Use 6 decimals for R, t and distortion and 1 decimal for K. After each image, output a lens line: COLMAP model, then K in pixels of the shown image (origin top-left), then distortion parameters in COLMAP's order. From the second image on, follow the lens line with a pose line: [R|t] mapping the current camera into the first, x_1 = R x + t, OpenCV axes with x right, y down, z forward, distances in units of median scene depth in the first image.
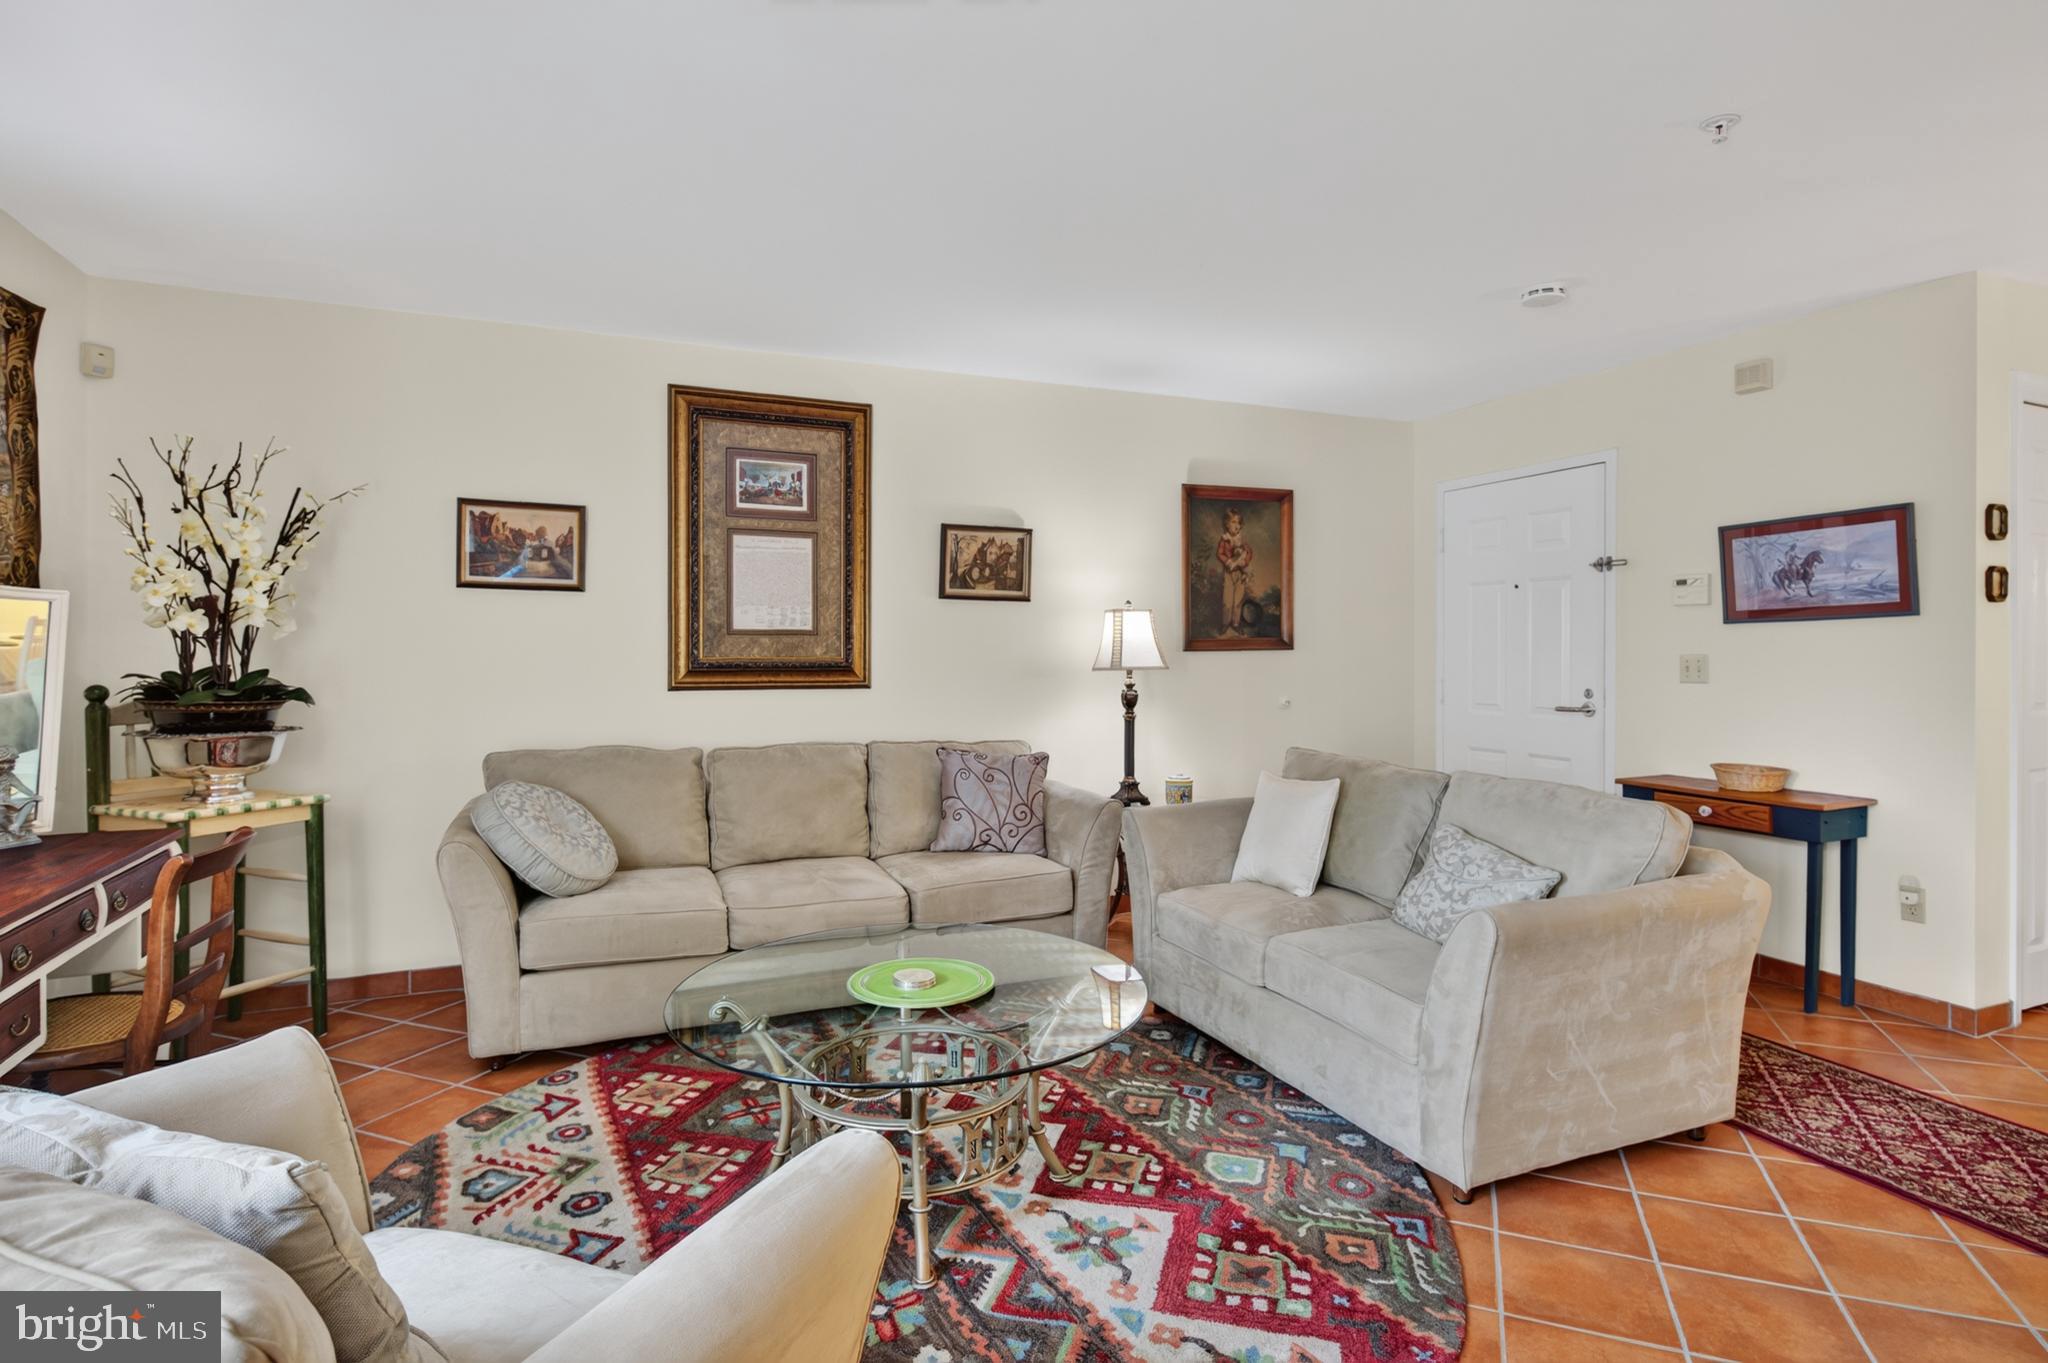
lens RADIAL K [[1043.0, 0, 1027.0], [0, 1043.0, 654.7], [0, 0, 1]] dist [0.002221, -0.007426]
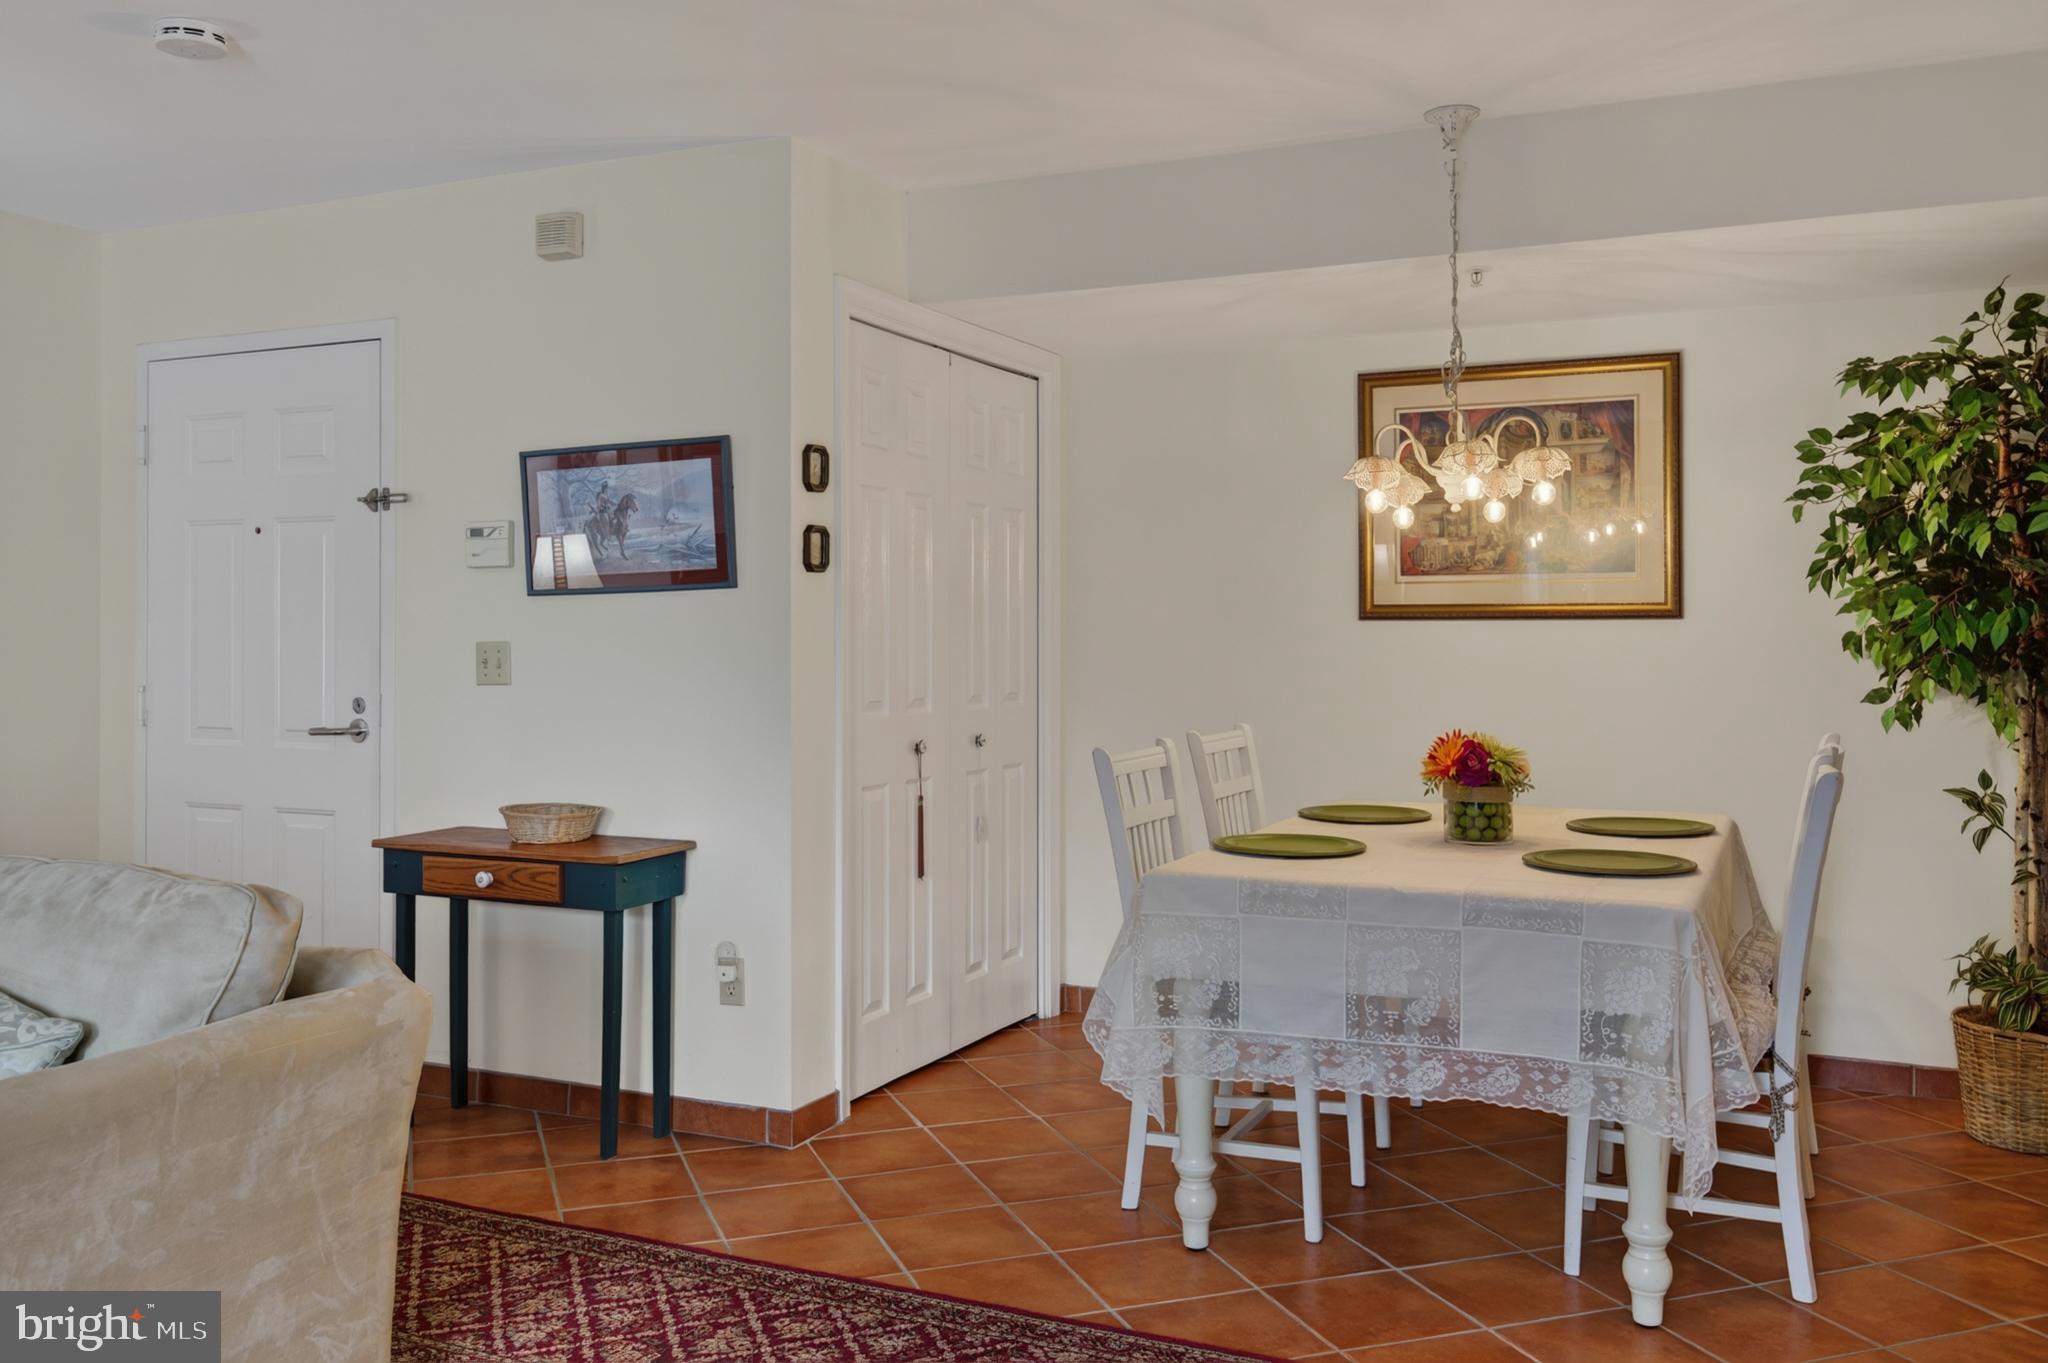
lens RADIAL K [[1698.9, 0, 1024.3], [0, 1698.9, 610.0], [0, 0, 1]] dist [0.010165, -0.008193]
pose [[0.743615, 0.008608, 0.668552, 0.203370], [0.004131, 0.999839, -0.017468, -0.000137], [-0.668595, 0.015751, 0.743460, -0.035556]]
